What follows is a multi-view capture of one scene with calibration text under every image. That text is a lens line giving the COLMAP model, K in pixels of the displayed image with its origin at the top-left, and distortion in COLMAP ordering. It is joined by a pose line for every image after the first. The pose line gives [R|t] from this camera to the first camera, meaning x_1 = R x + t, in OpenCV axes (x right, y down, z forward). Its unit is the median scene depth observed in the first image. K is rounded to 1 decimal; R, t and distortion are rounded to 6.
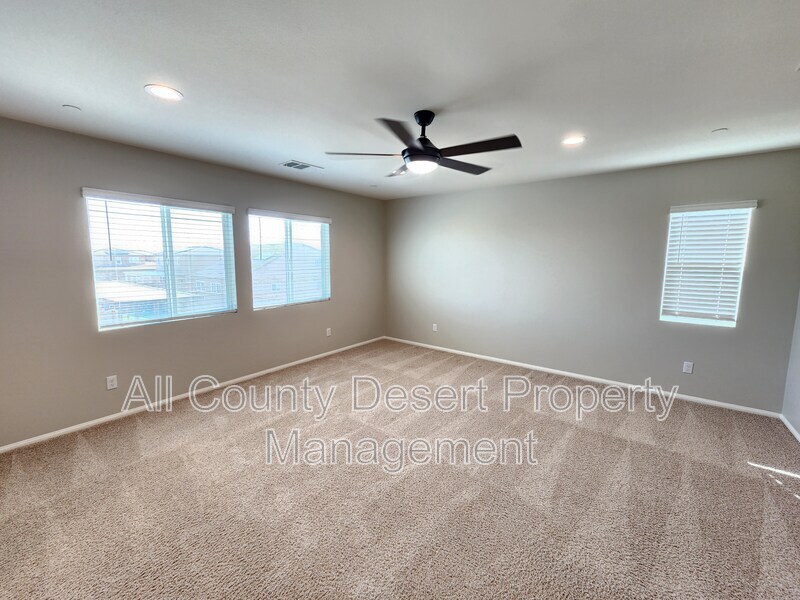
lens RADIAL K [[325.9, 0, 396.9], [0, 325.9, 298.7], [0, 0, 1]] dist [0.002232, 0.000162]
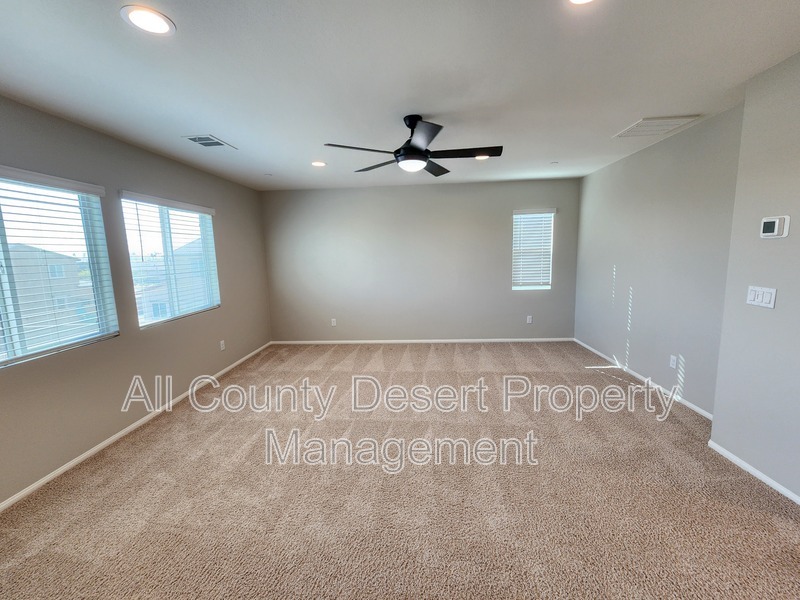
lens RADIAL K [[325.9, 0, 402.0], [0, 325.9, 297.3], [0, 0, 1]] dist [0.002232, 0.000162]
pose [[0.835397, -0.105762, 0.539375, -0.355545], [0.103460, 0.994029, 0.034669, -0.001483], [-0.539822, 0.026841, 0.841351, 0.060450]]
